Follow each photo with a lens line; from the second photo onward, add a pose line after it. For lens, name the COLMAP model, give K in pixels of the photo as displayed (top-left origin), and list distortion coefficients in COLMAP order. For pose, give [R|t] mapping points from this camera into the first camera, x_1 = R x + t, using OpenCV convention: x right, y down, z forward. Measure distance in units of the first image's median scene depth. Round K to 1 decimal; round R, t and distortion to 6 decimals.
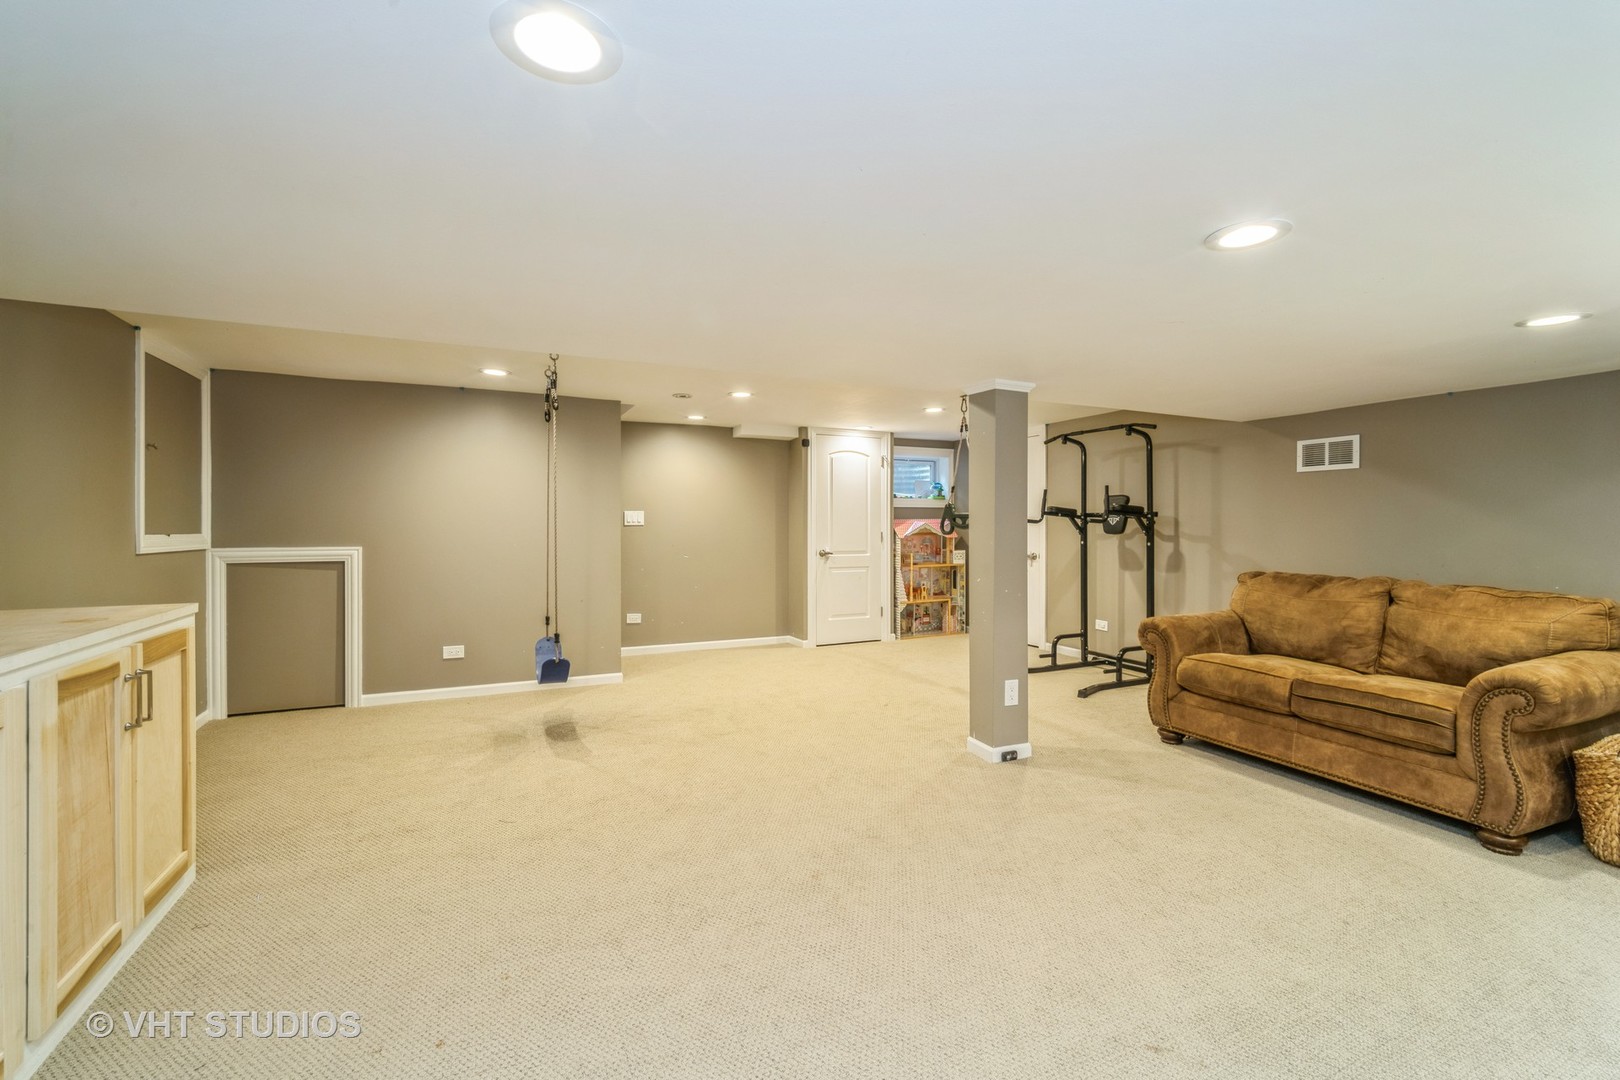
lens RADIAL K [[696.3, 0, 804.9], [0, 696.3, 530.1], [0, 0, 1]] dist [-0.010176, 0.002309]
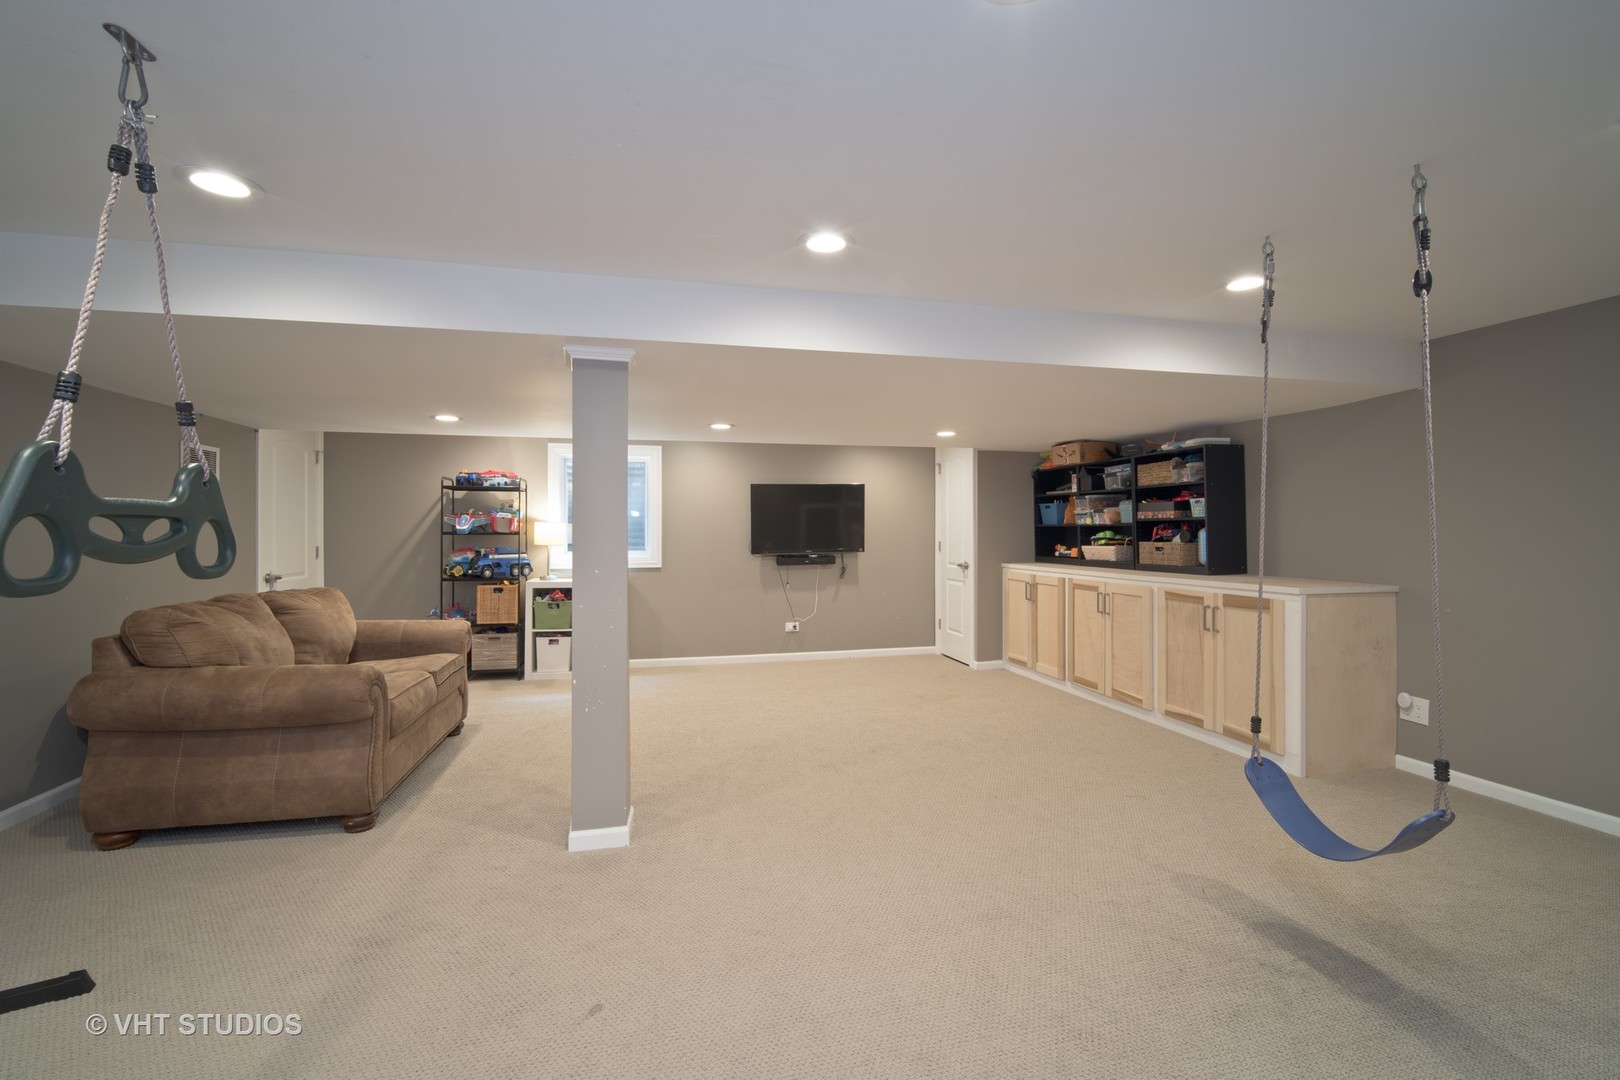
lens RADIAL K [[696.3, 0, 800.5], [0, 696.3, 527.9], [0, 0, 1]] dist [-0.010176, 0.002309]
pose [[-0.980657, 0.004889, 0.195672, -0.071200], [0.005453, 0.999982, 0.002346, -0.016143], [-0.195657, 0.003368, -0.980667, 1.361391]]
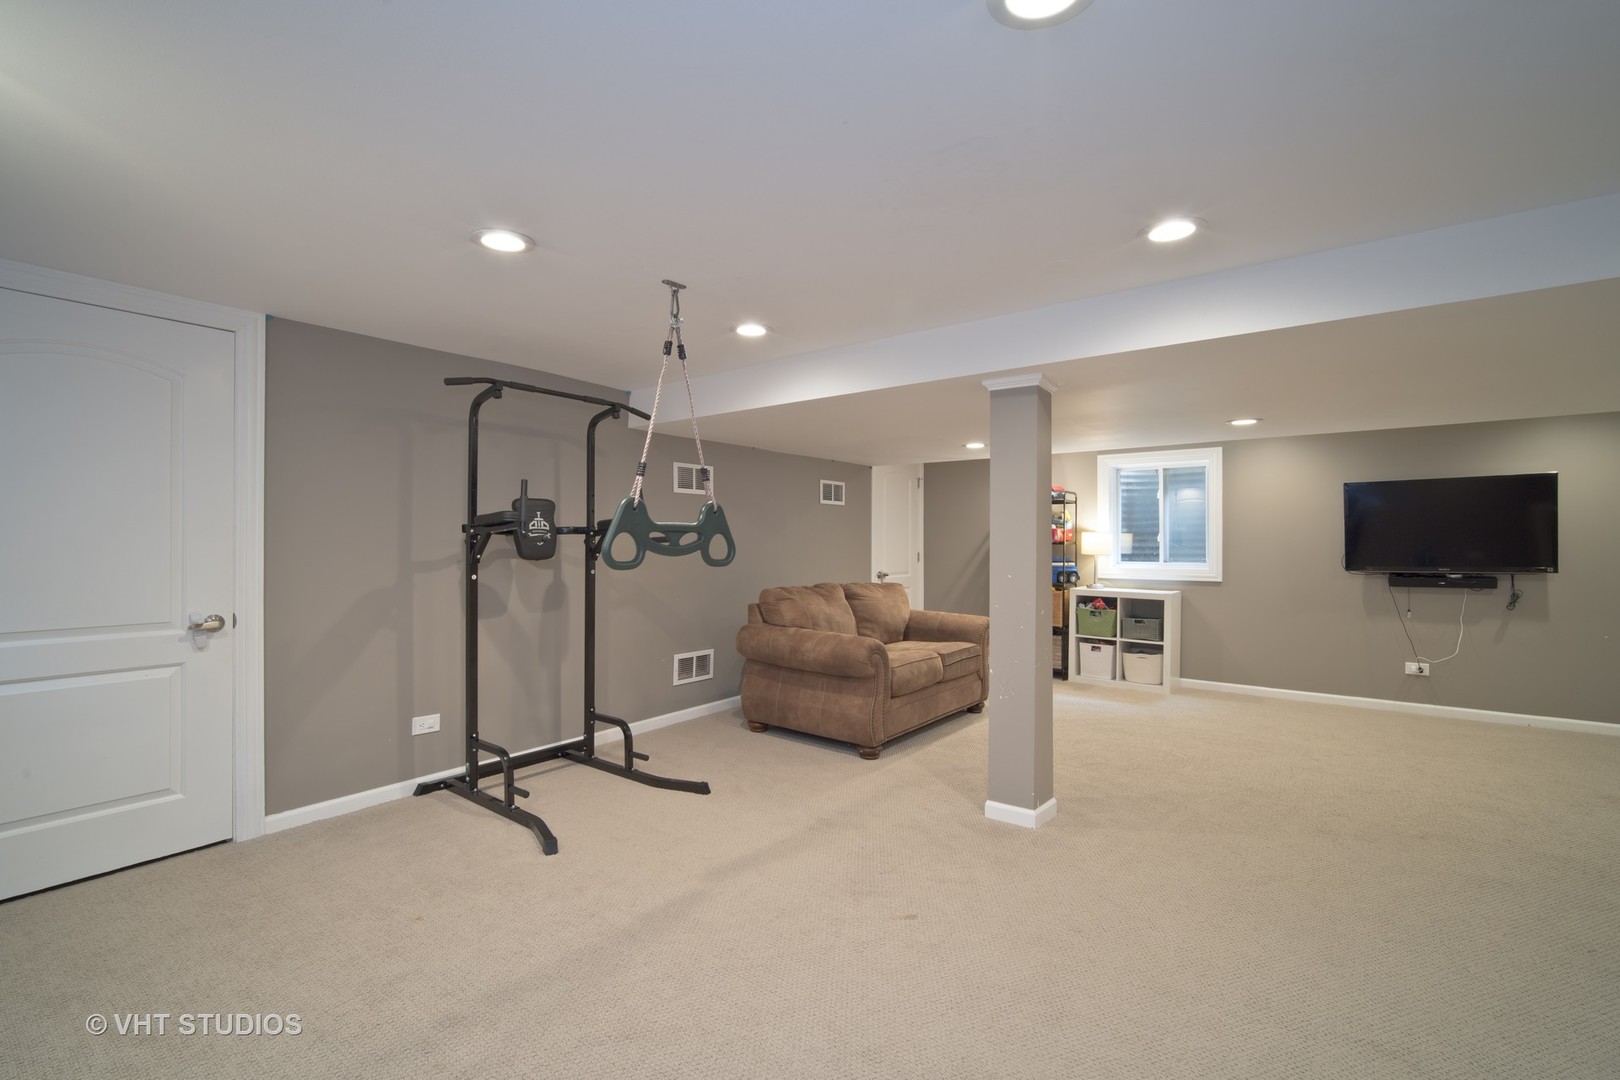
lens RADIAL K [[696.3, 0, 803.2], [0, 696.3, 533.9], [0, 0, 1]] dist [-0.010176, 0.002309]
pose [[-0.472604, 0.011365, 0.881202, -0.279347], [0.005706, 0.999935, -0.009836, -0.013679], [-0.881257, 0.000380, -0.472638, 1.304949]]
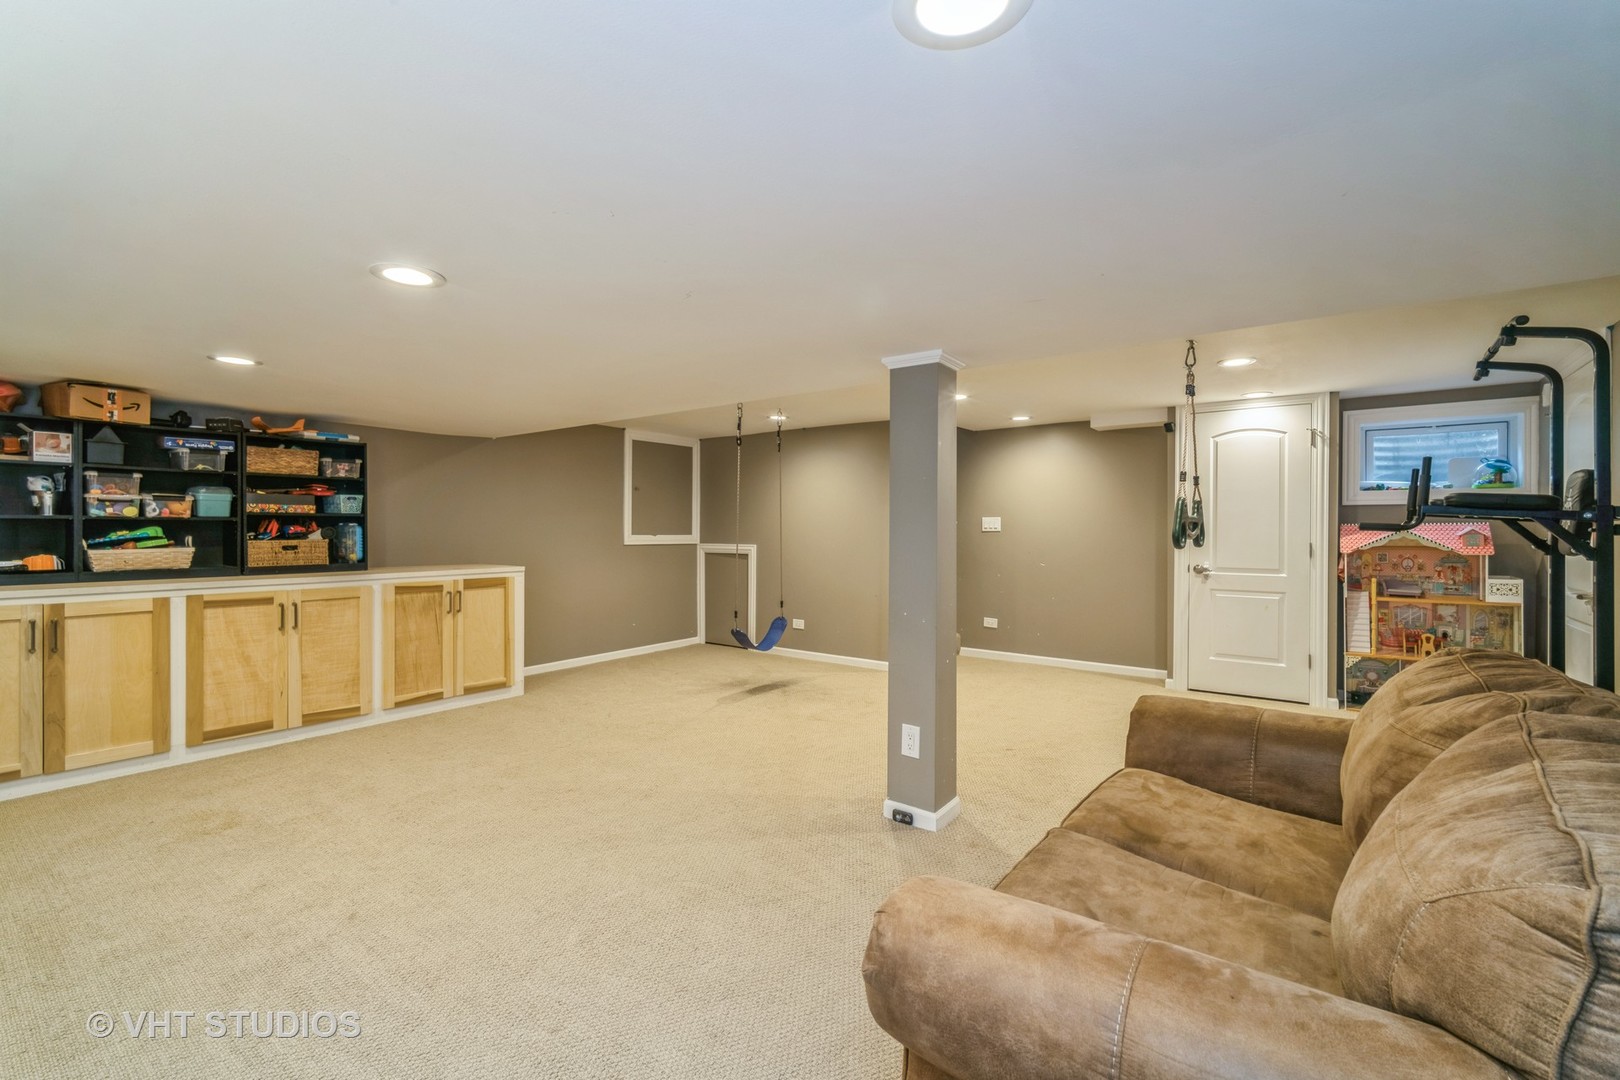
lens RADIAL K [[696.3, 0, 808.0], [0, 696.3, 539.3], [0, 0, 1]] dist [-0.010176, 0.002309]
pose [[0.462869, 0.015794, -0.886286, 0.740574], [-0.009171, 0.999873, 0.013028, -0.008217], [0.886379, 0.002098, 0.462955, 0.403320]]
